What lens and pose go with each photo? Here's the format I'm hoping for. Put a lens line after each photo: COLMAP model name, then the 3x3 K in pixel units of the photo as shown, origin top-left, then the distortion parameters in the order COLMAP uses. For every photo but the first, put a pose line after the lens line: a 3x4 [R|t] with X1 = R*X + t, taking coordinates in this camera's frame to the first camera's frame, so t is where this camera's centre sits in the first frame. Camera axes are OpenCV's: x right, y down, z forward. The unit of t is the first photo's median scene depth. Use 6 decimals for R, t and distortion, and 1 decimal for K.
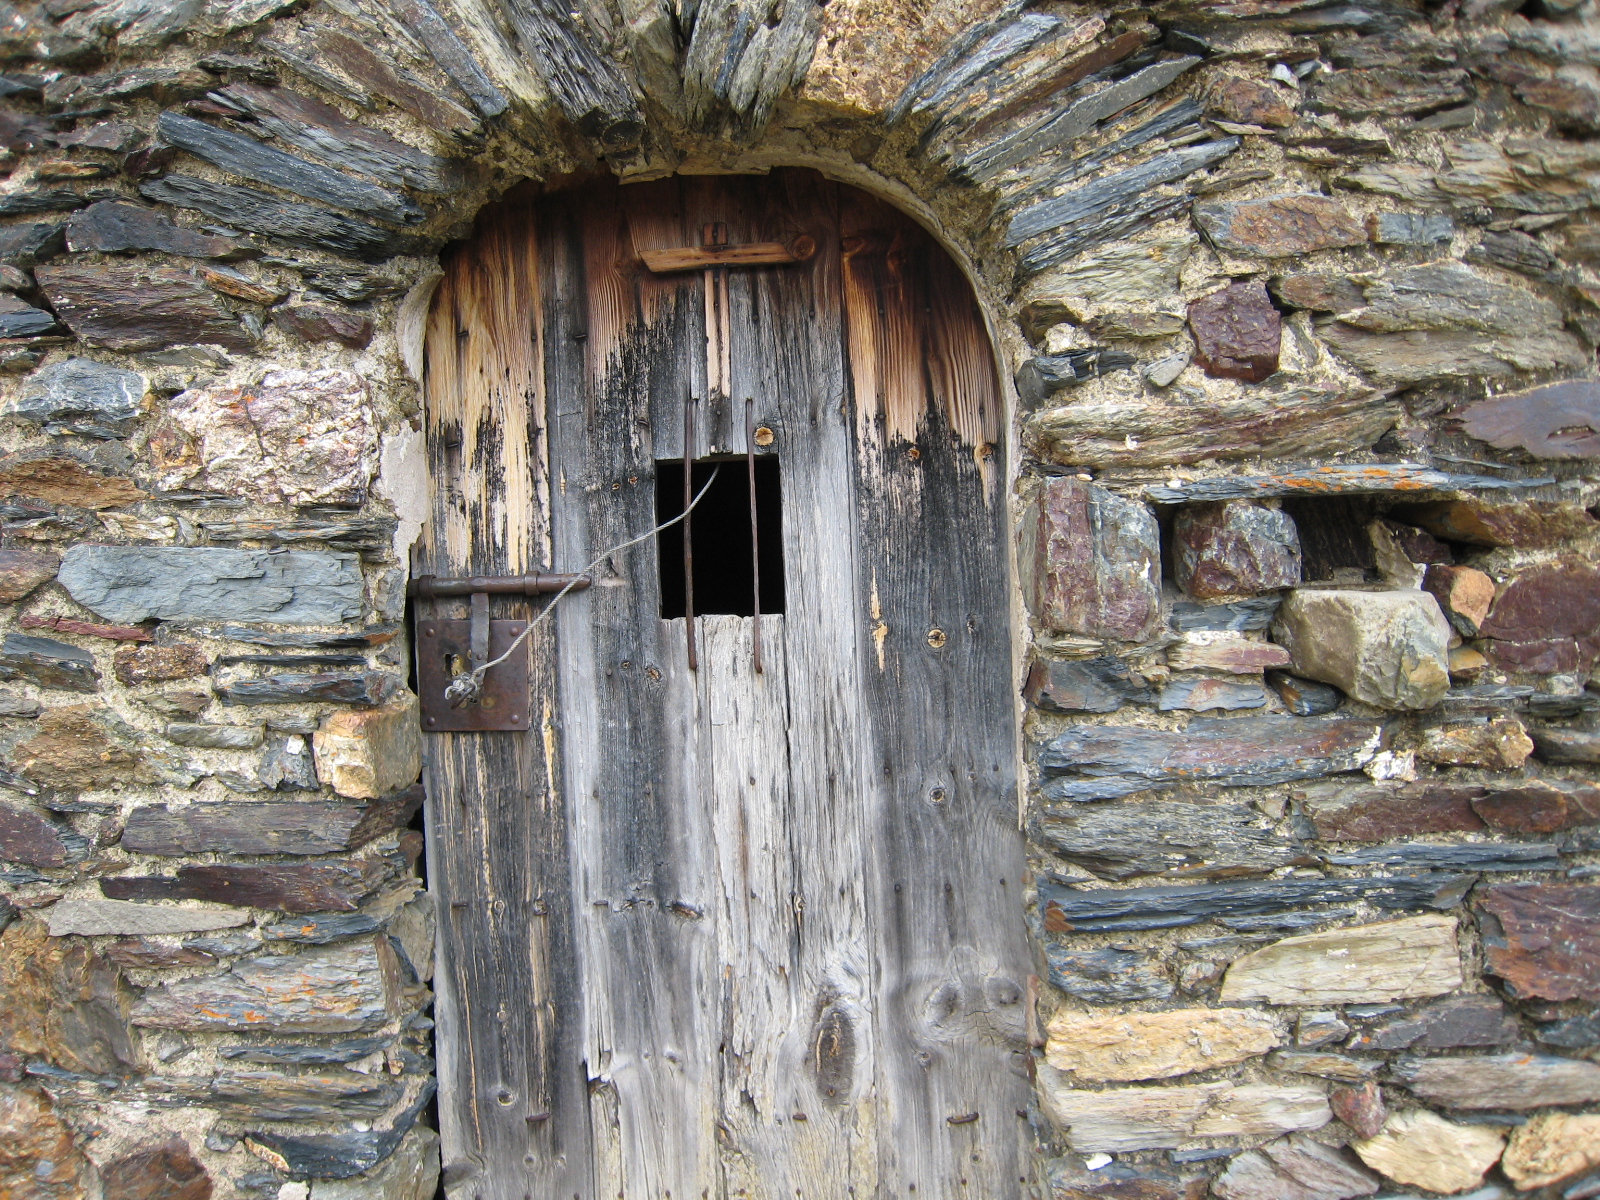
lens RADIAL K [[1342.5, 0, 800.0], [0, 1342.5, 600.0], [0, 0, 1]] dist [-0.157026, 0.141844]
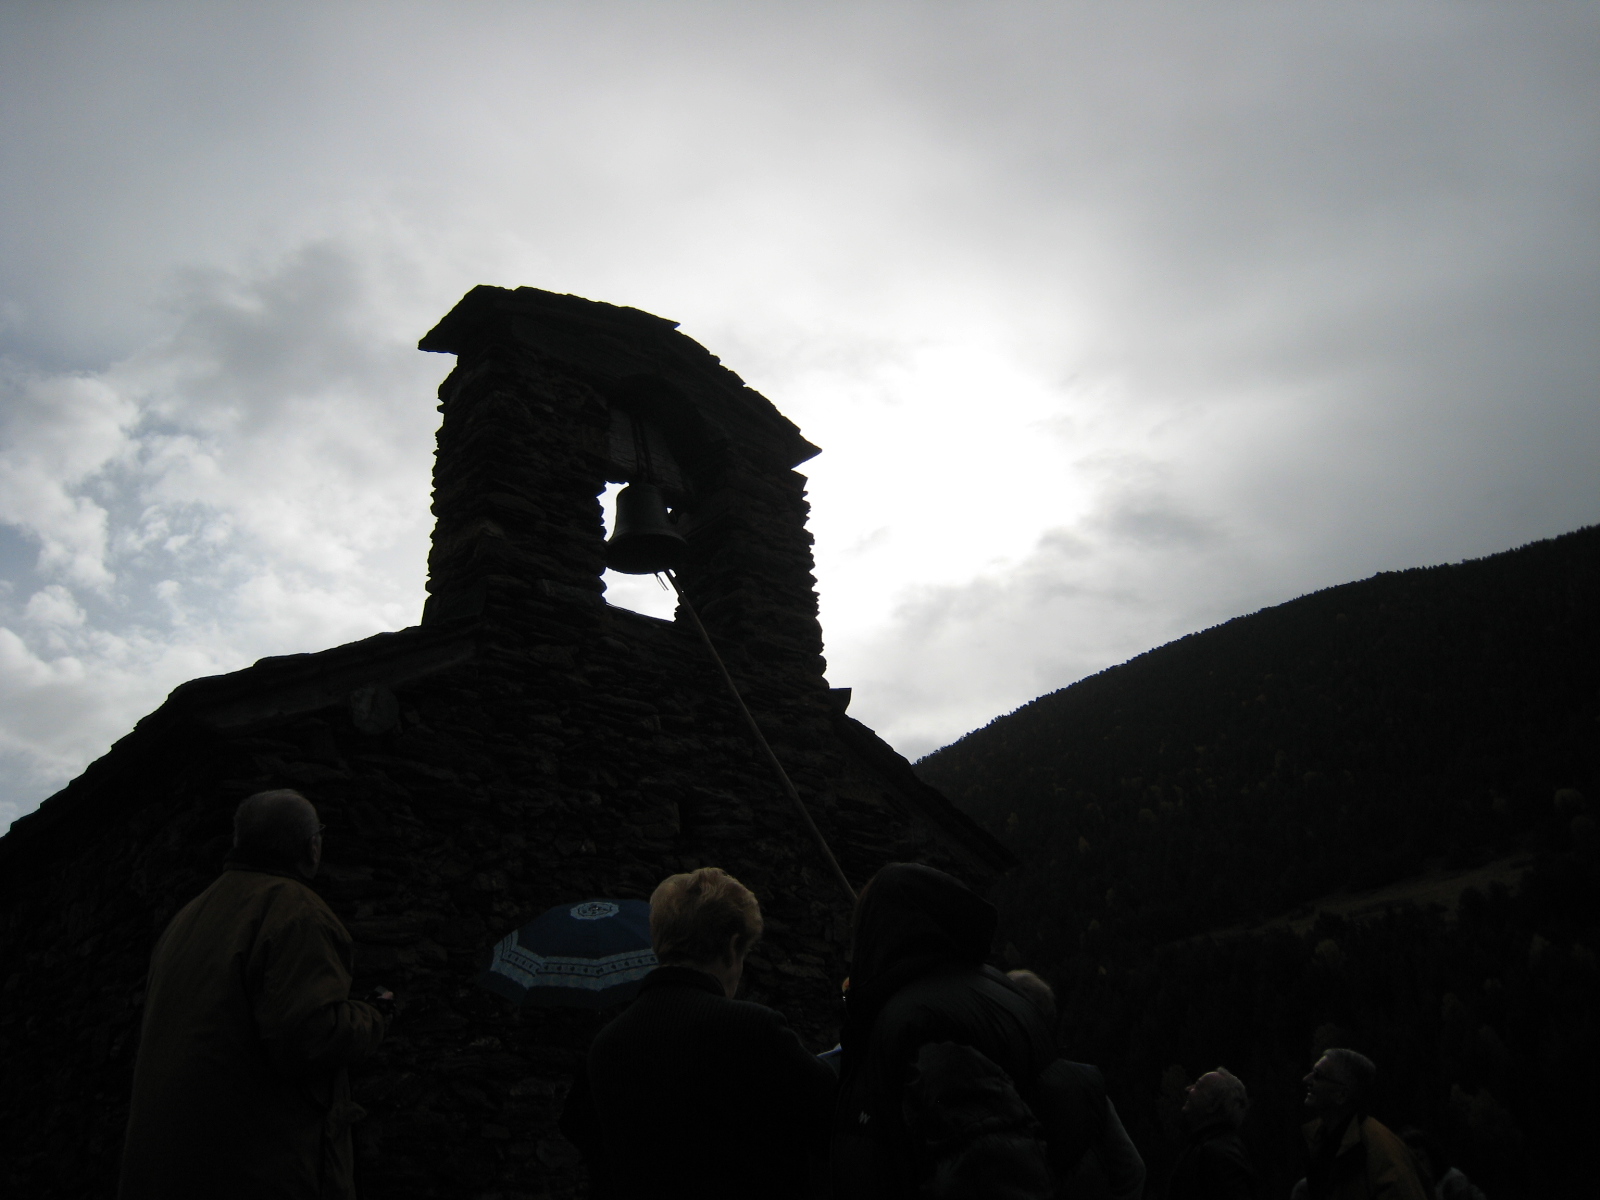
lens RADIAL K [[1342.5, 0, 800.0], [0, 1342.5, 600.0], [0, 0, 1]] dist [-0.157026, 0.141844]
pose [[0.662992, 0.271622, 0.697613, -2.631879], [0.089993, 0.896182, -0.434464, 0.203697], [-0.743198, 0.350826, 0.569717, -1.622151]]
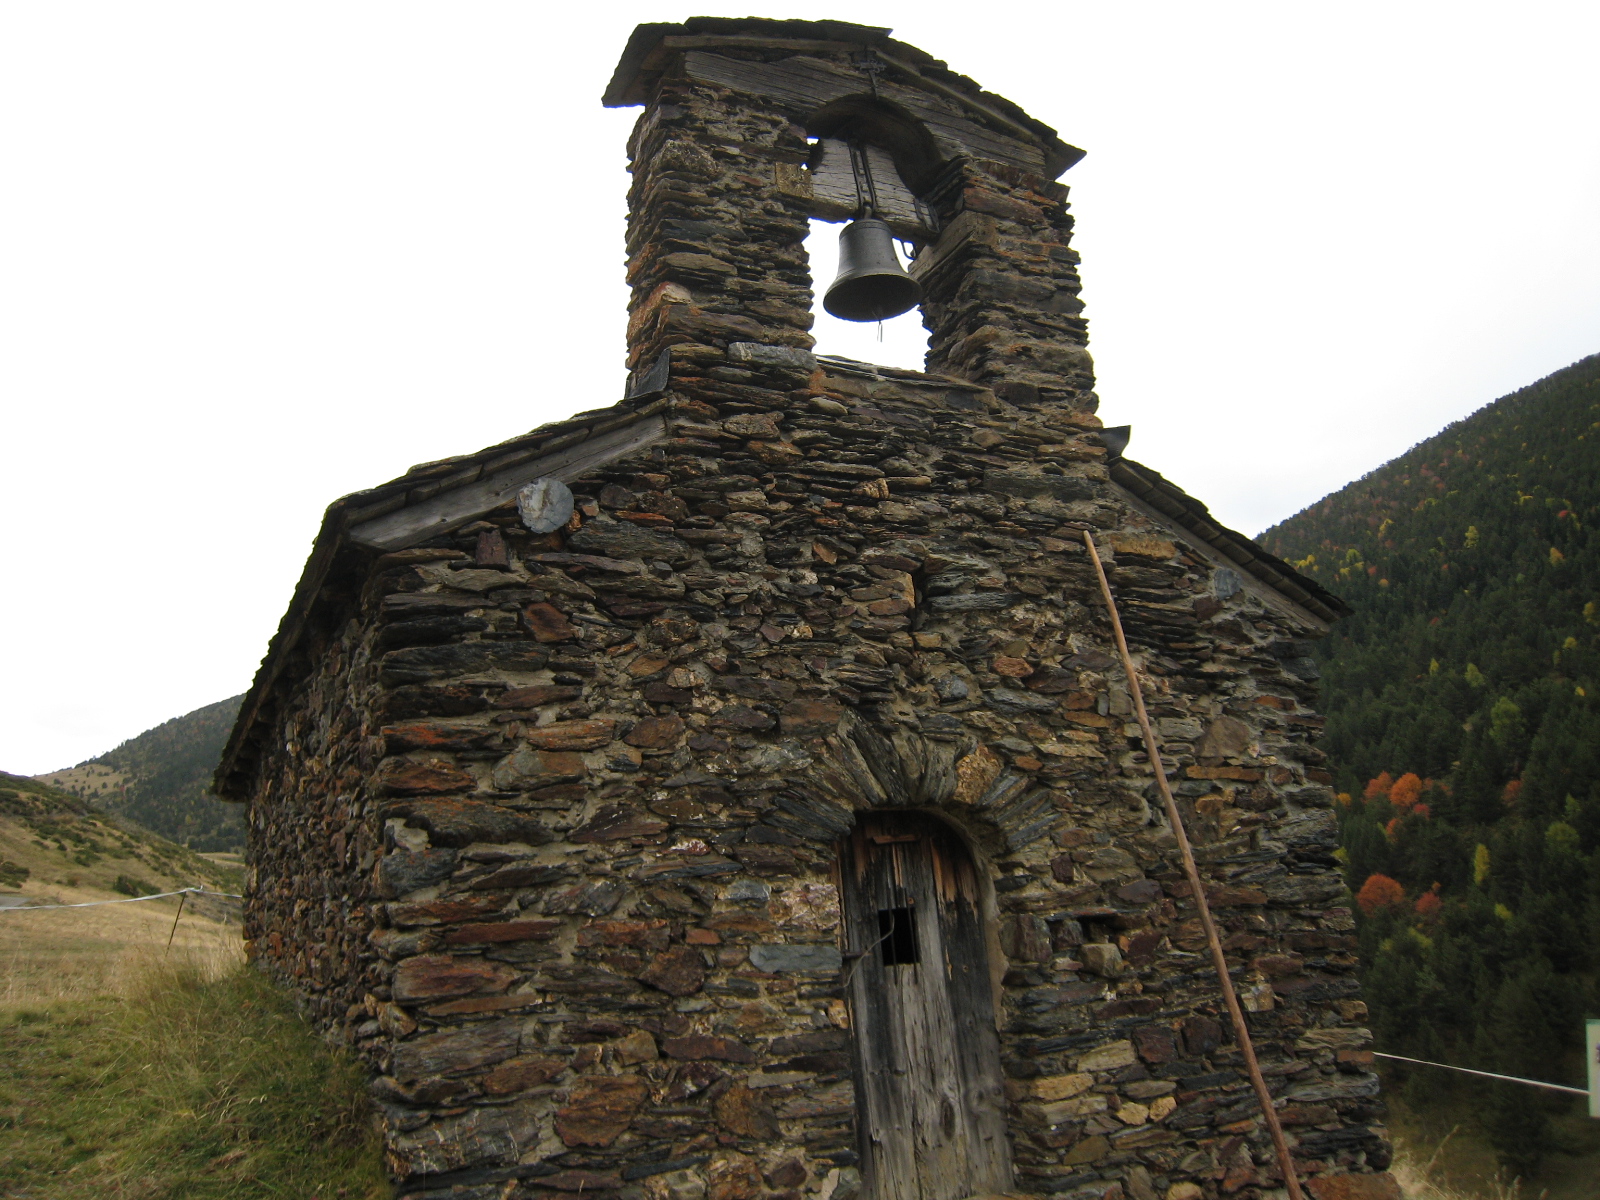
lens RADIAL K [[1342.5, 0, 800.0], [0, 1342.5, 600.0], [0, 0, 1]] dist [-0.157026, 0.141844]
pose [[0.869834, 0.091461, 0.484792, -1.976365], [0.053903, 0.959162, -0.277672, 0.046373], [-0.490391, 0.267661, 0.829382, -1.695527]]
